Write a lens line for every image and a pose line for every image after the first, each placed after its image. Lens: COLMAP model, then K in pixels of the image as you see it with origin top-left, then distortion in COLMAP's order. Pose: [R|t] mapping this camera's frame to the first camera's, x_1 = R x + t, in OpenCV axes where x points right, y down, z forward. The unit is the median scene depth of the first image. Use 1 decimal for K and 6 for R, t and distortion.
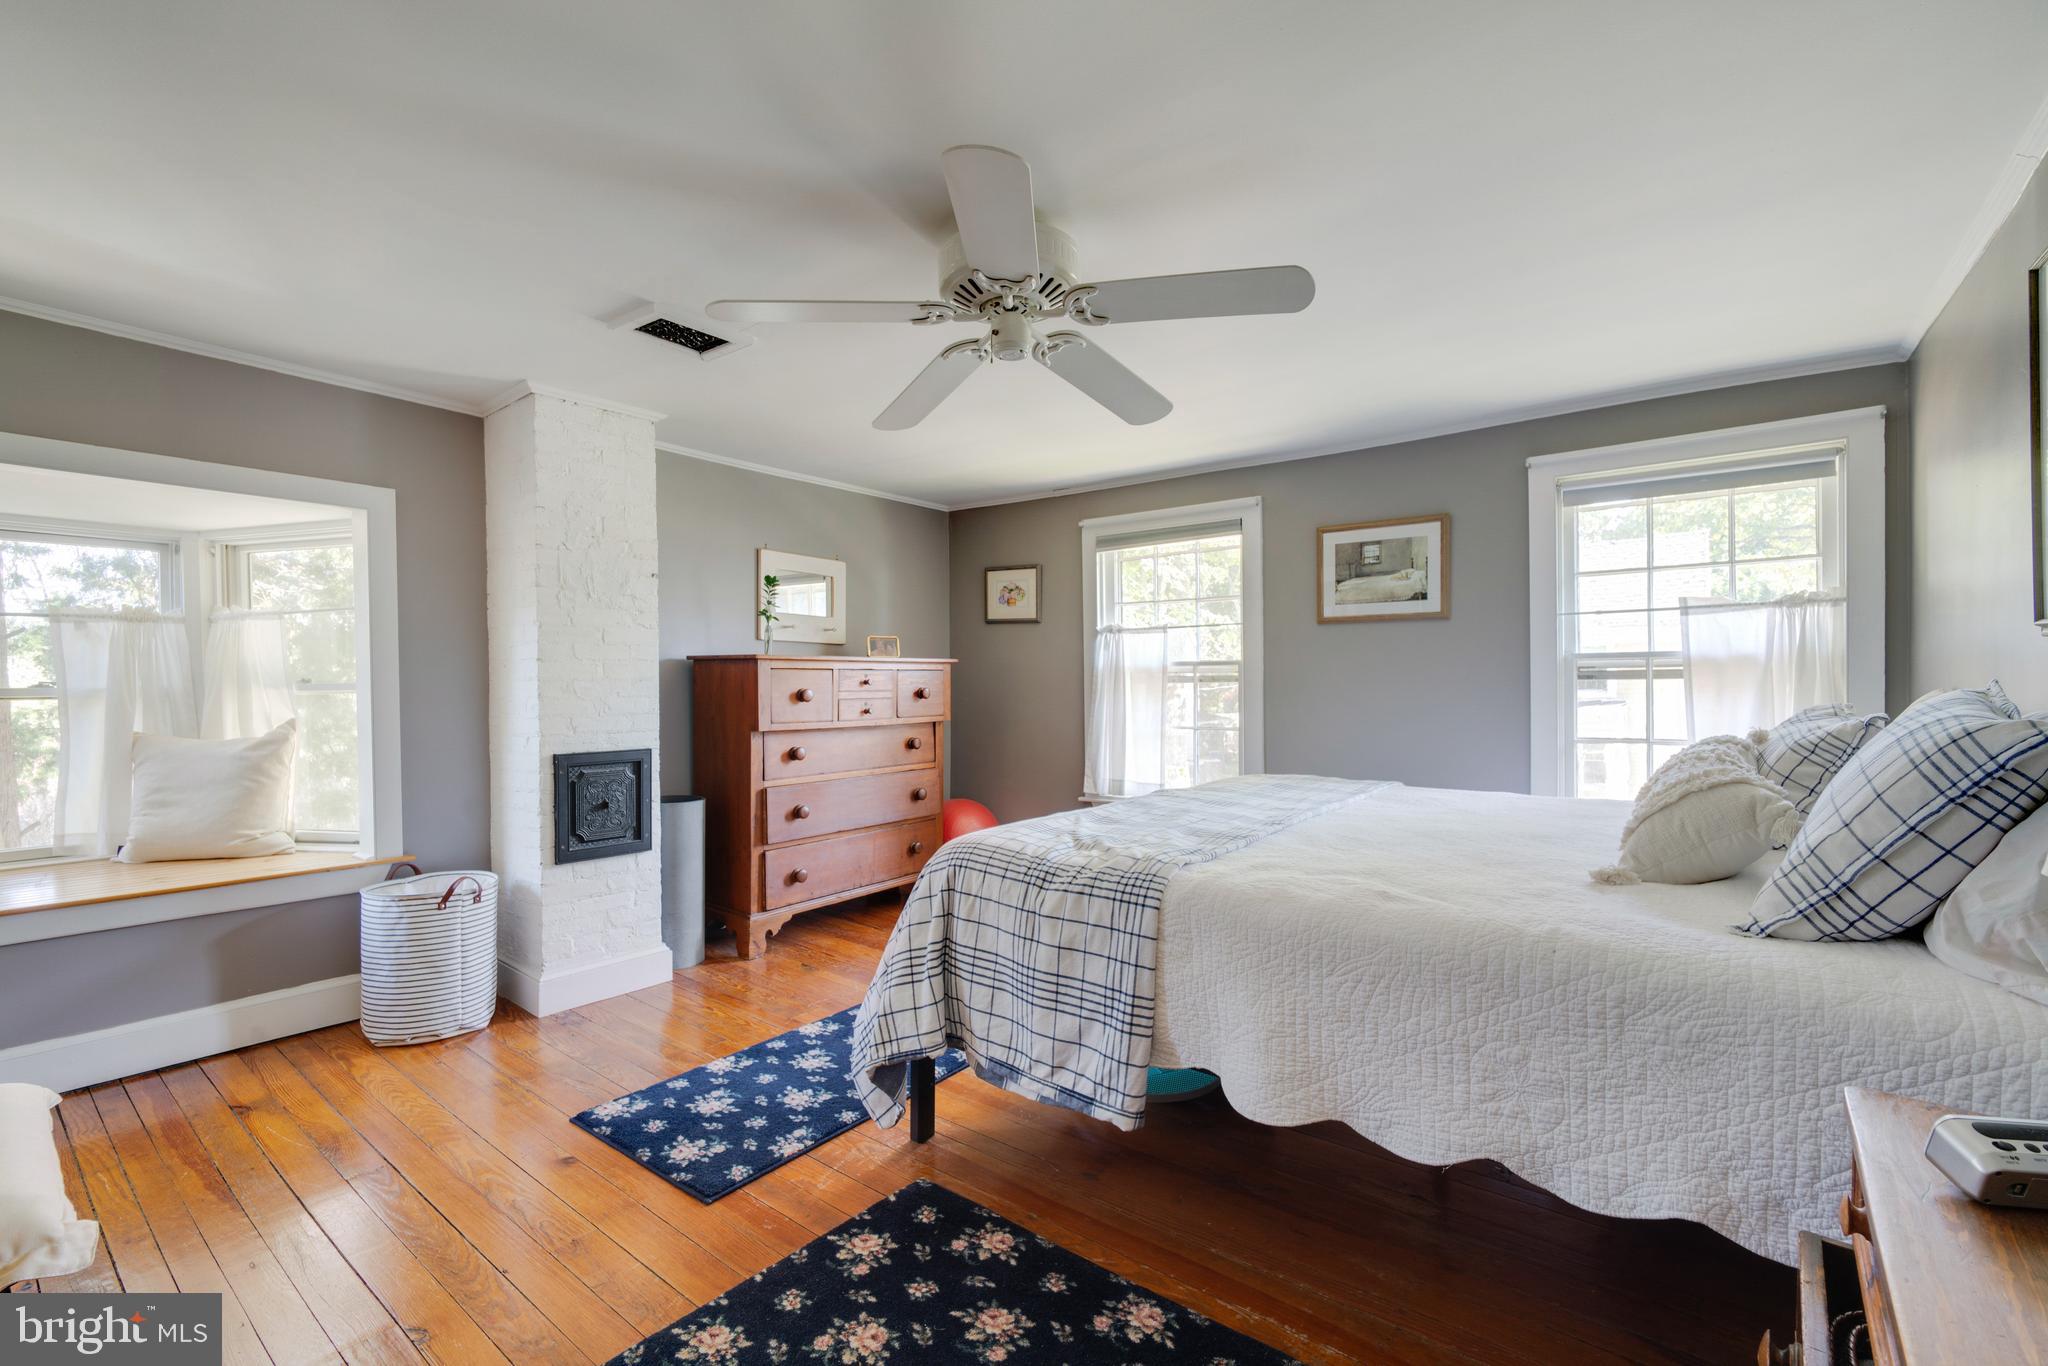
lens RADIAL K [[900.3, 0, 1029.0], [0, 900.3, 688.1], [0, 0, 1]] dist [-0.012583, 0.005128]
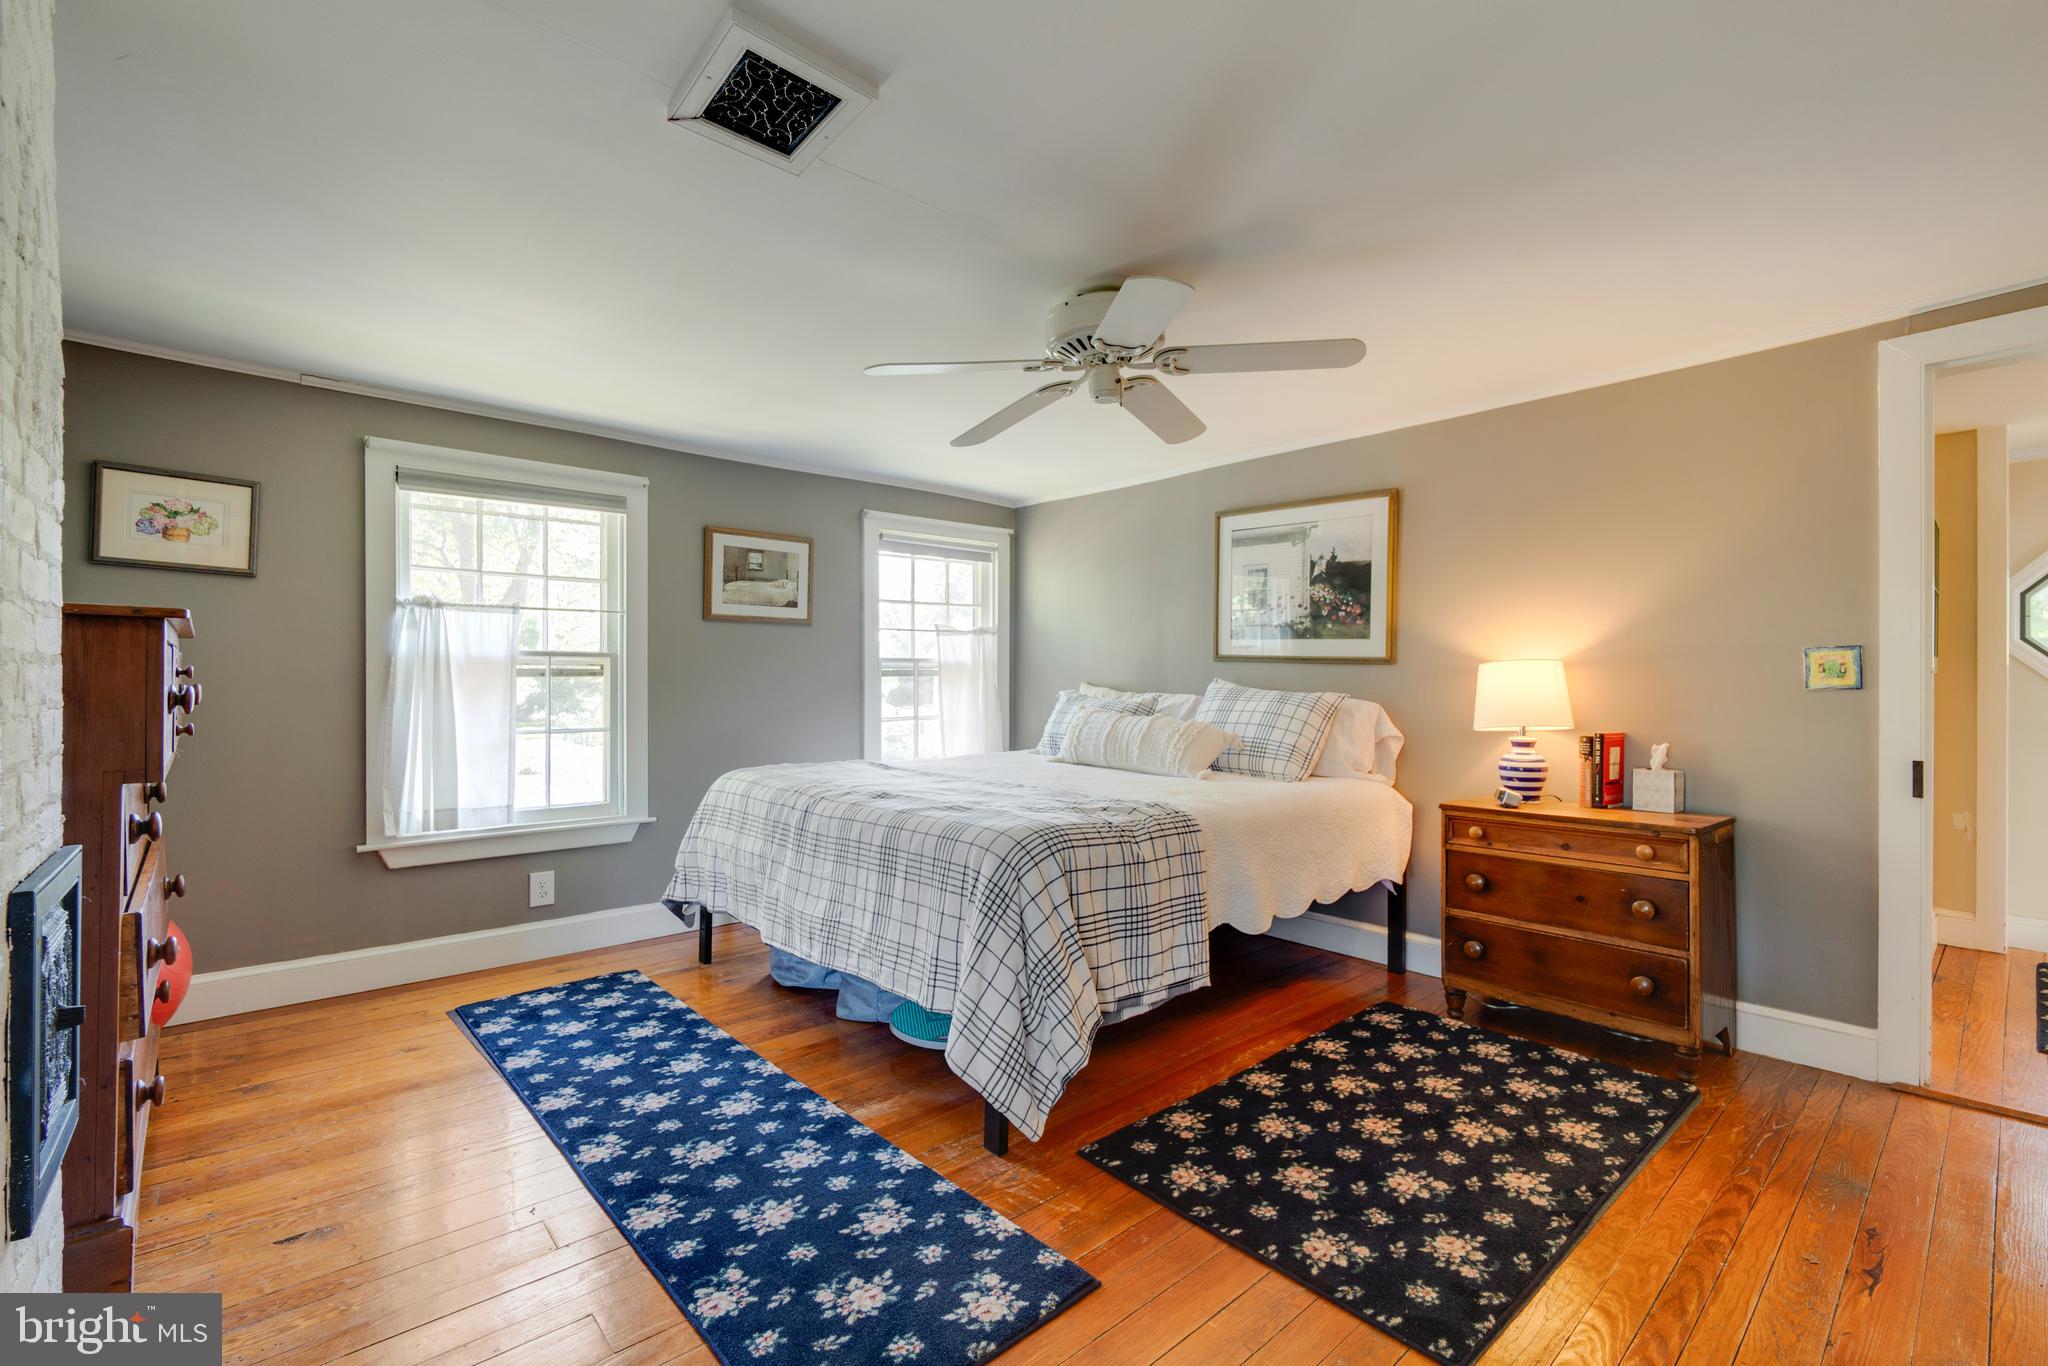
lens RADIAL K [[900.3, 0, 1029.6], [0, 900.3, 674.1], [0, 0, 1]] dist [-0.012583, 0.005128]
pose [[0.161966, 0.008295, 0.986761, -0.666664], [0.002632, 0.999957, -0.008838, -0.000110], [-0.986793, 0.004029, 0.161938, 0.505888]]
